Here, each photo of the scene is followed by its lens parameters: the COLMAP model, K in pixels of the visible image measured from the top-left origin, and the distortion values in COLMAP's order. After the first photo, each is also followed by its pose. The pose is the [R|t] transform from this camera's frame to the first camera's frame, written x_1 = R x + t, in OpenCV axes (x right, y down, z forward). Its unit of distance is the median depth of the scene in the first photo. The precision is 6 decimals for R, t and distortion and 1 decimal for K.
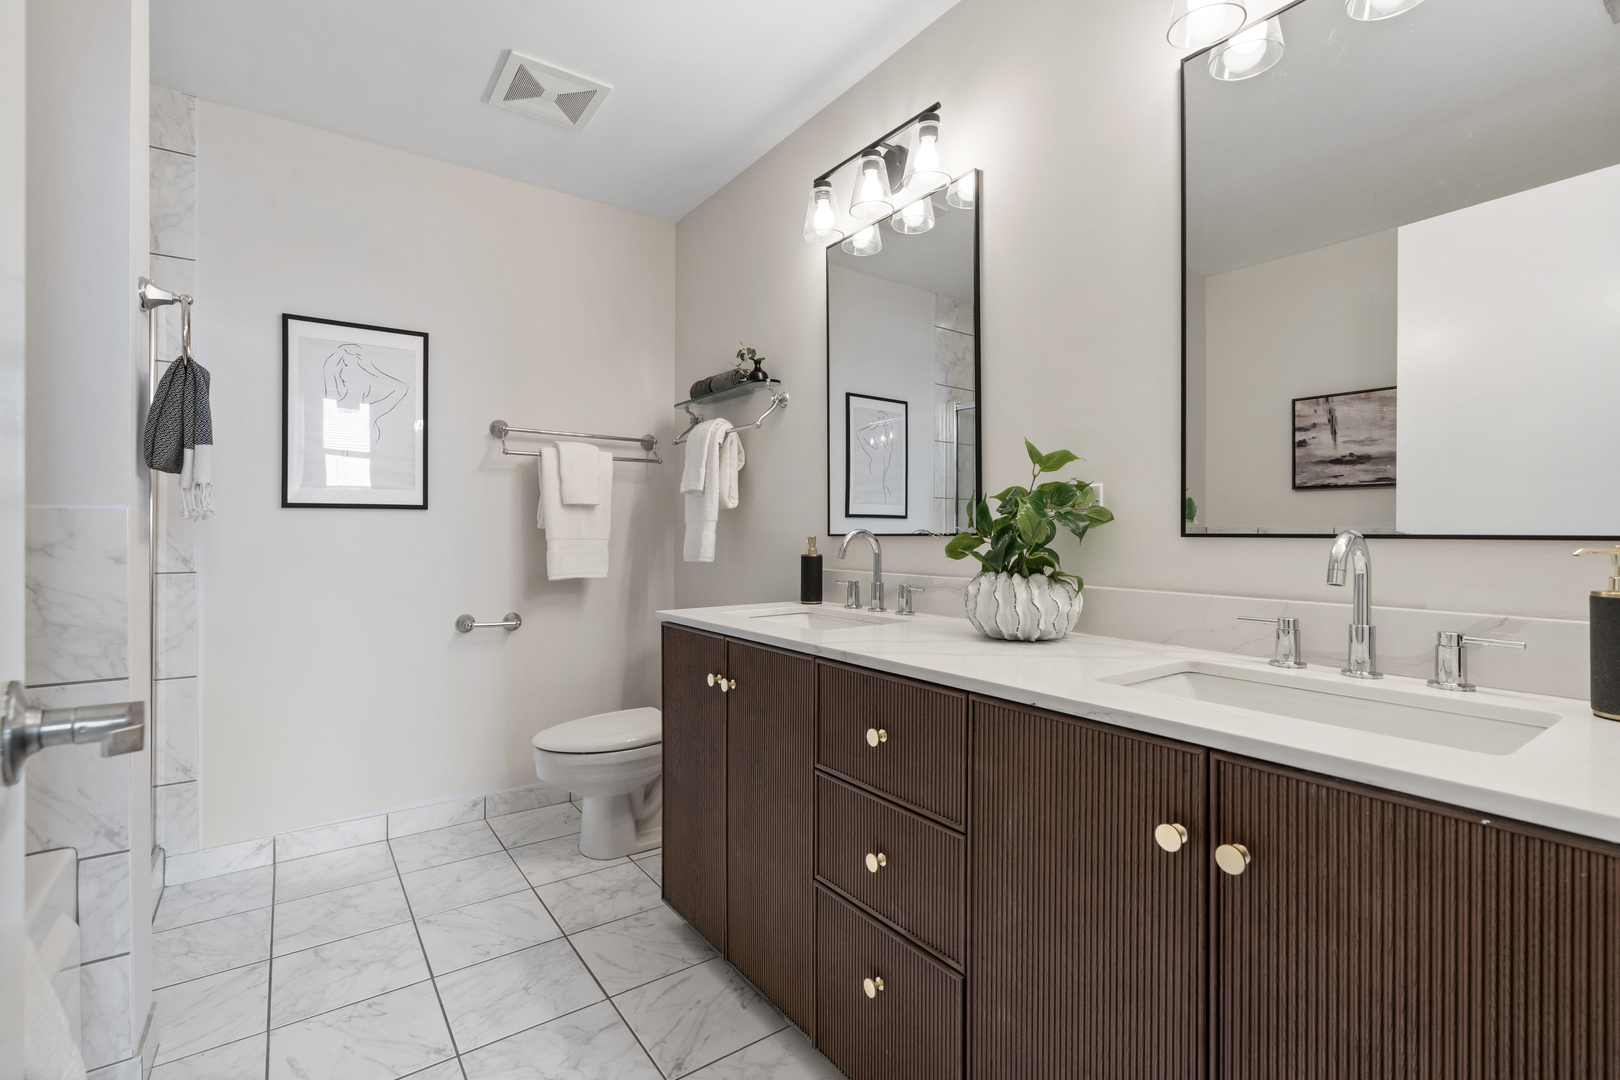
lens RADIAL K [[727.3, 0, 804.8], [0, 727.3, 540.3], [0, 0, 1]] dist [-0.002480, -0.000255]
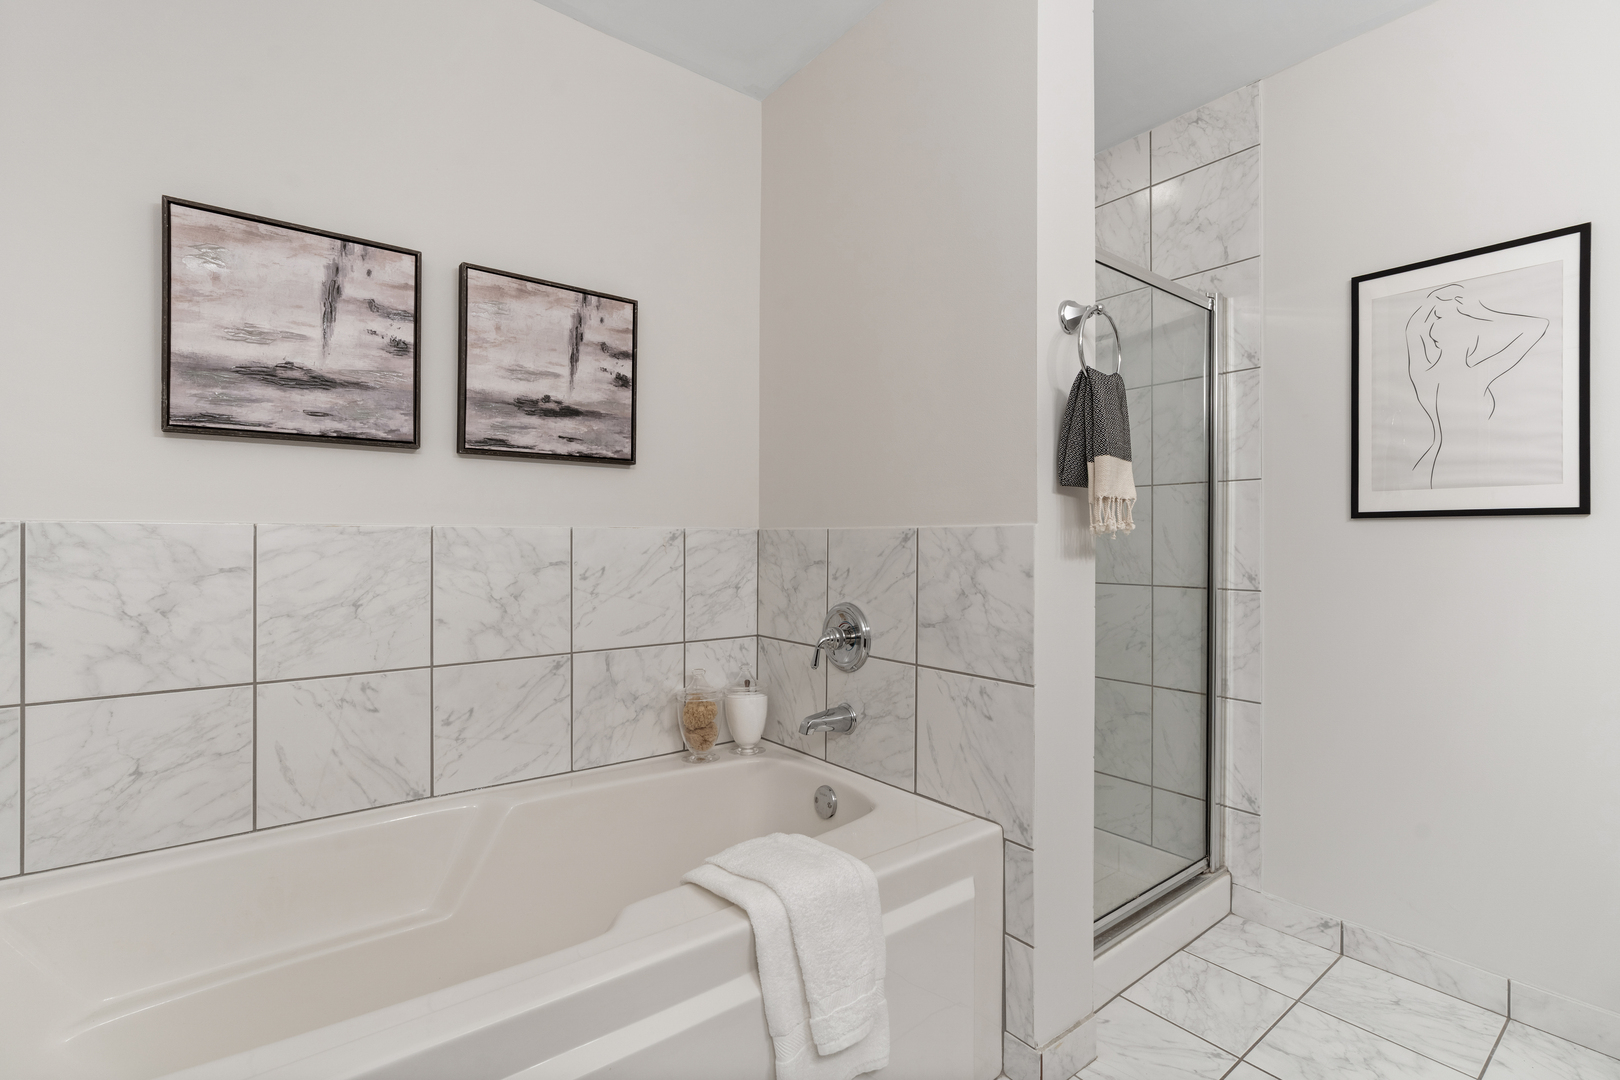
lens RADIAL K [[727.3, 0, 804.8], [0, 727.3, 540.3], [0, 0, 1]] dist [-0.002480, -0.000255]
pose [[0.036018, -0.000443, -0.999351, 0.072235], [-0.019279, 0.999814, -0.001138, -0.009092], [0.999165, 0.019307, 0.036002, 0.404134]]
